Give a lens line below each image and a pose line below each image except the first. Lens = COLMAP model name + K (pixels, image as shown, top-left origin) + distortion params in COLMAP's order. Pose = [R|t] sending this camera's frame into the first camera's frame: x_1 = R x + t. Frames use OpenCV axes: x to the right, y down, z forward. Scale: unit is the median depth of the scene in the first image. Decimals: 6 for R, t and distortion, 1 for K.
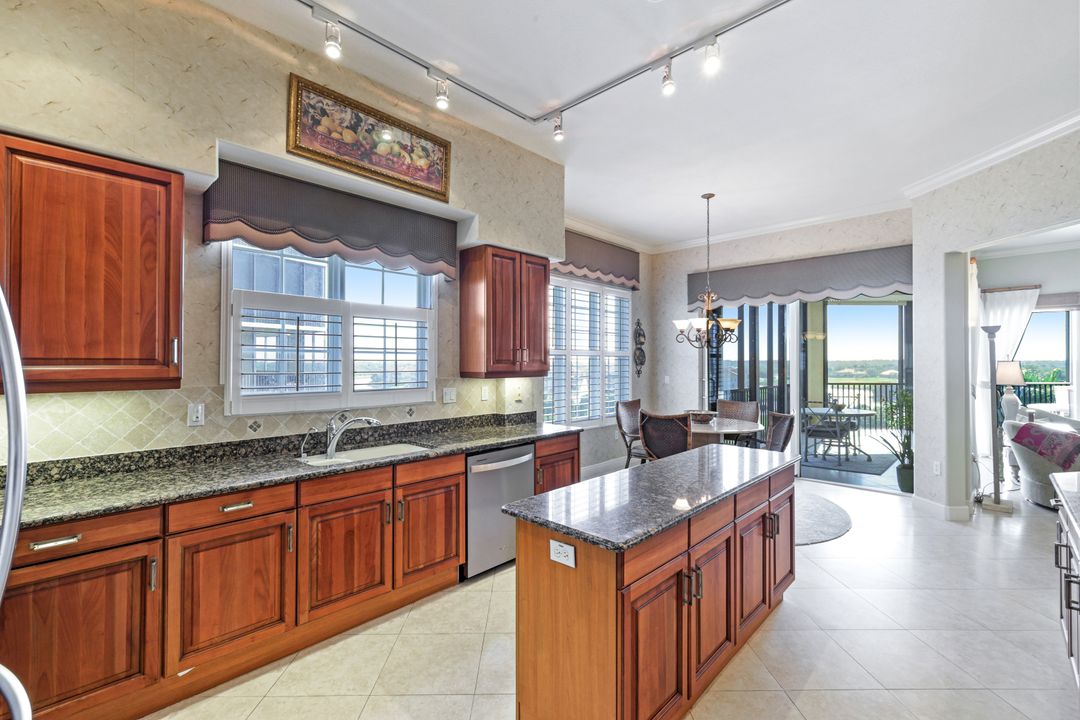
lens RADIAL K [[469.1, 0, 536.1], [0, 469.1, 357.8], [0, 0, 1]] dist [0.004689, 0.001032]
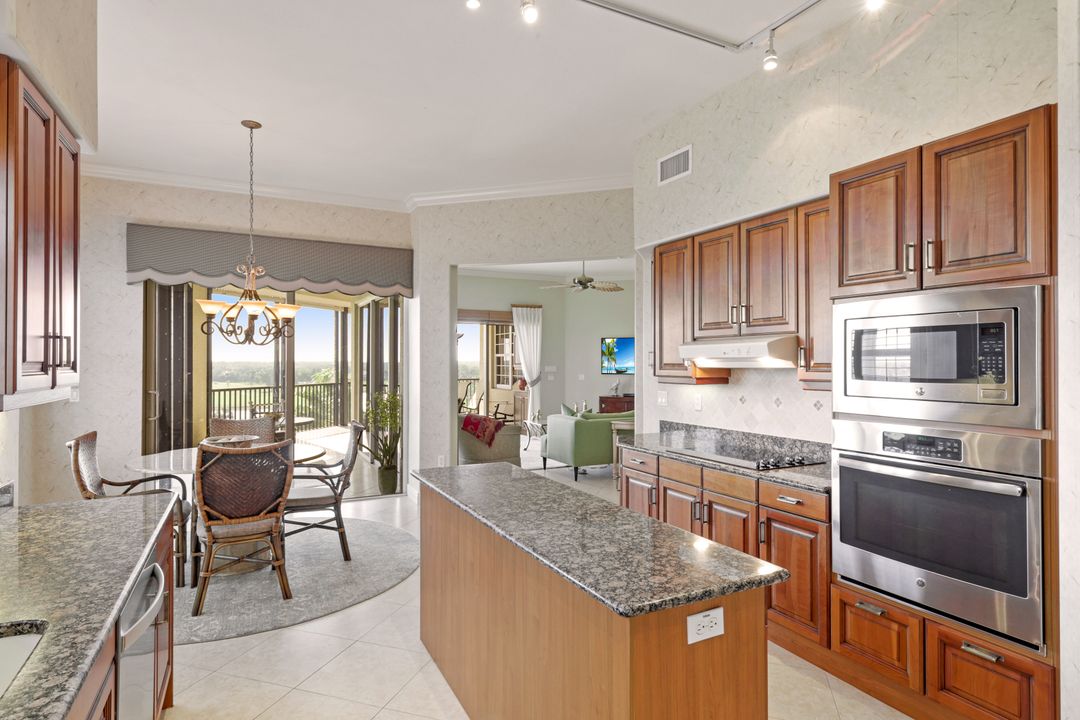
lens RADIAL K [[576.2, 0, 543.3], [0, 576.2, 359.7], [0, 0, 1]] dist [0.001523, -0.001505]
pose [[0.318375, 0.004360, 0.947955, -0.361324], [-0.007646, 0.999969, -0.002031, -0.000030], [-0.947934, -0.006602, 0.318398, 0.386936]]
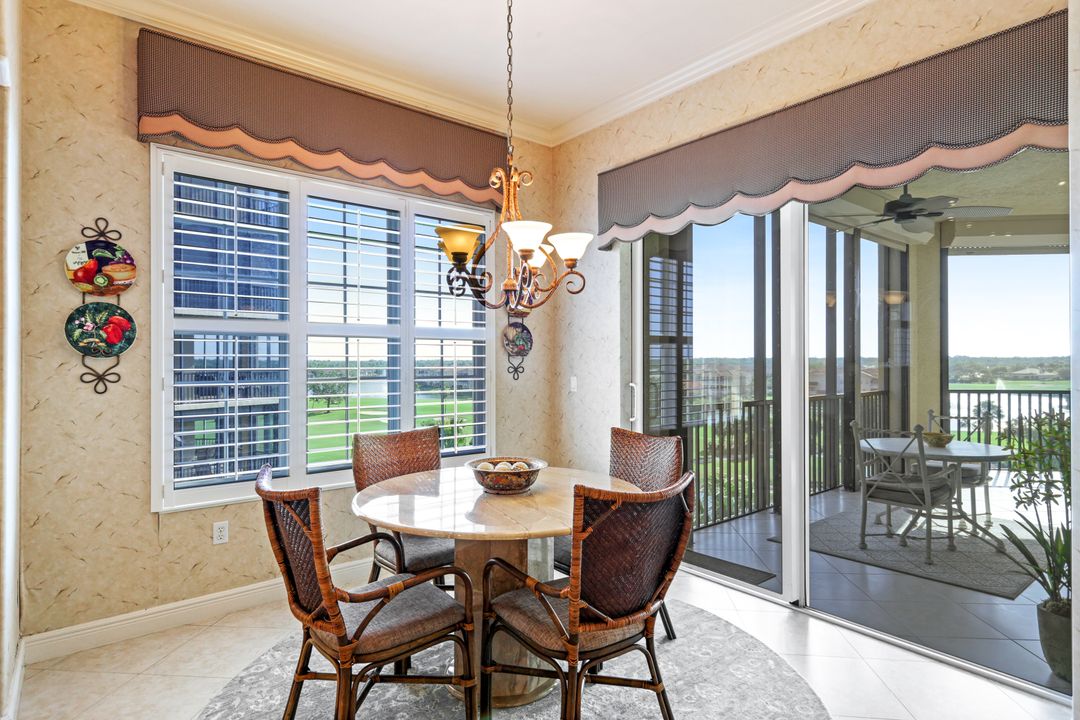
lens RADIAL K [[576.2, 0, 538.9], [0, 576.2, 358.2], [0, 0, 1]] dist [0.001523, -0.001505]
pose [[0.992737, -0.004314, -0.120226, 0.540688], [0.004835, 0.999980, 0.004046, 0.025505], [0.120207, -0.004598, 0.992738, 0.621105]]
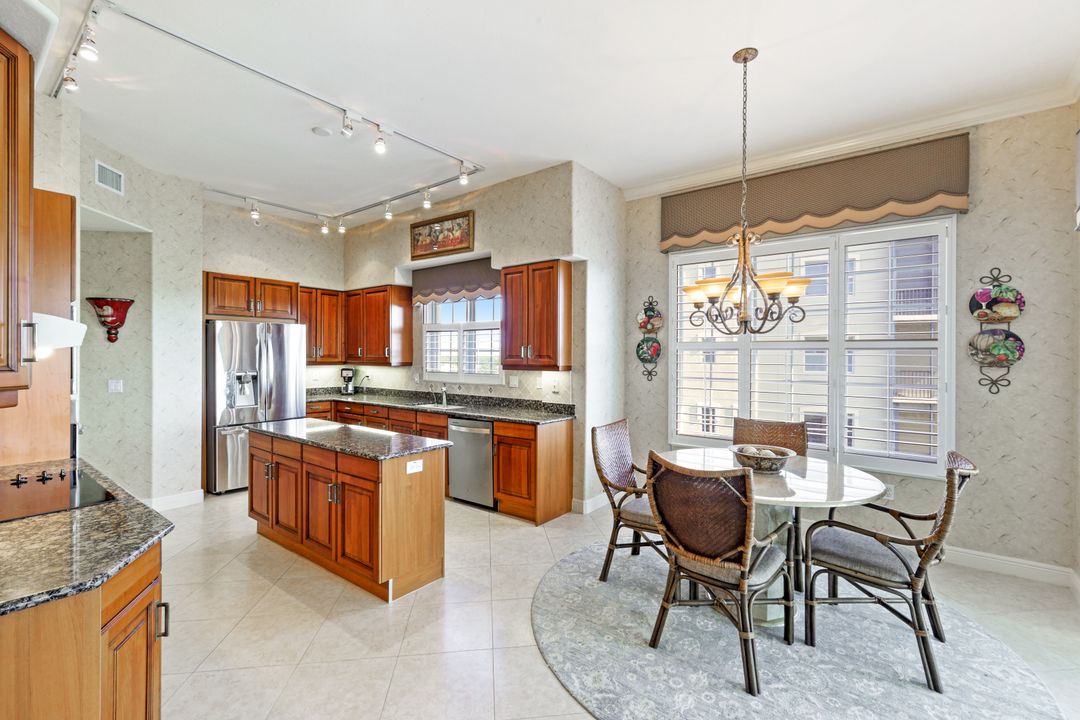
lens RADIAL K [[469.1, 0, 541.9], [0, 469.1, 356.1], [0, 0, 1]] dist [0.004689, 0.001032]
pose [[0.108325, 0.001262, -0.994115, 1.067608], [0.003313, 0.999993, 0.001630, 0.003904], [0.994110, -0.003470, 0.108321, 0.849882]]
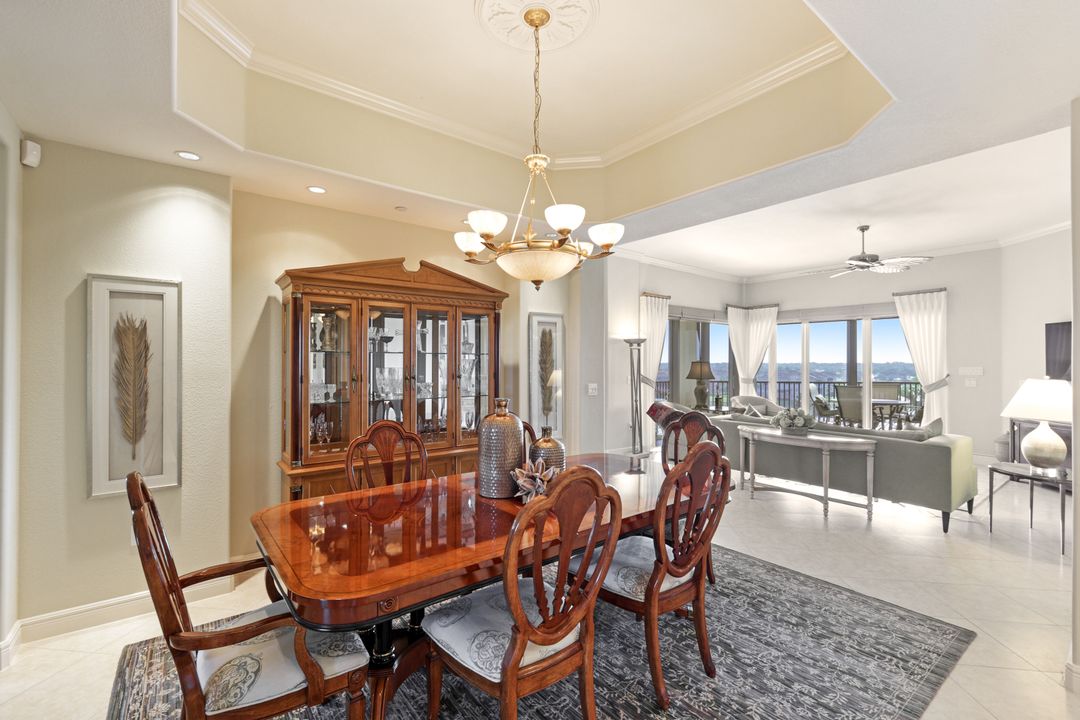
lens RADIAL K [[469.1, 0, 543.3], [0, 469.1, 362.7], [0, 0, 1]] dist [0.004689, 0.001032]
pose [[0.990046, 0.001323, -0.140740, 1.015969], [-0.000431, 0.999980, 0.006371, -0.000932], [0.140745, -0.006247, 0.990026, -0.632301]]
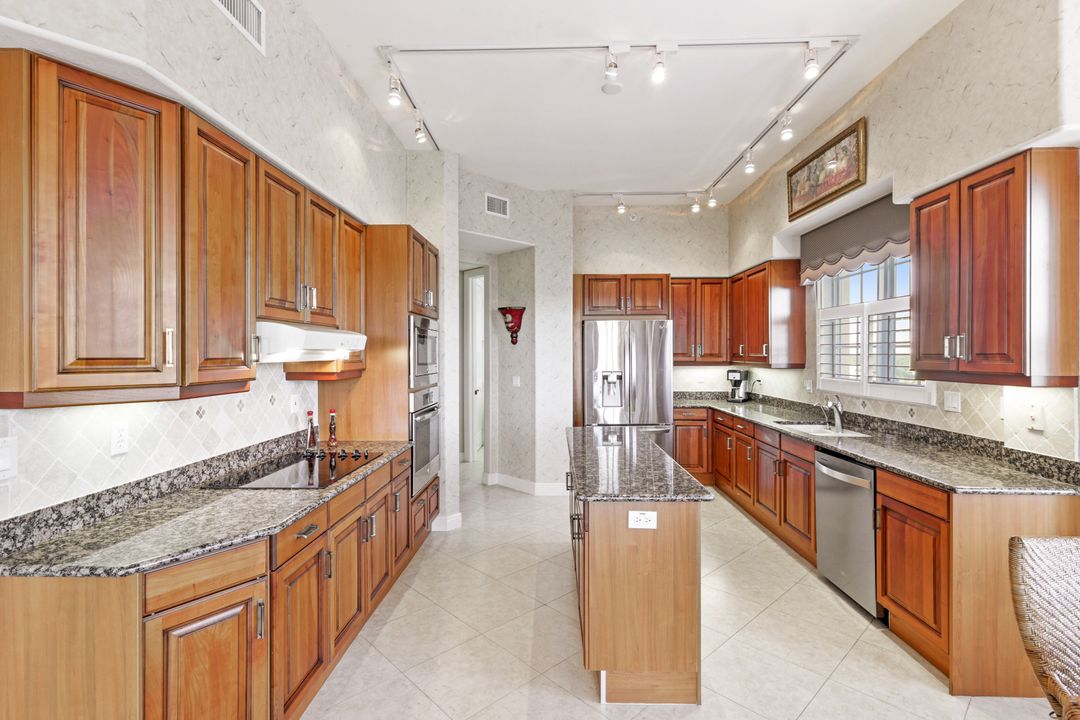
lens RADIAL K [[505.4, 0, 542.6], [0, 505.4, 356.4], [0, 0, 1]] dist [0.003320, 0.000776]
pose [[-0.733700, 0.005165, -0.679454, 0.767083], [0.006663, 0.999978, 0.000407, 0.003327], [0.679441, -0.004229, -0.733718, 1.045263]]
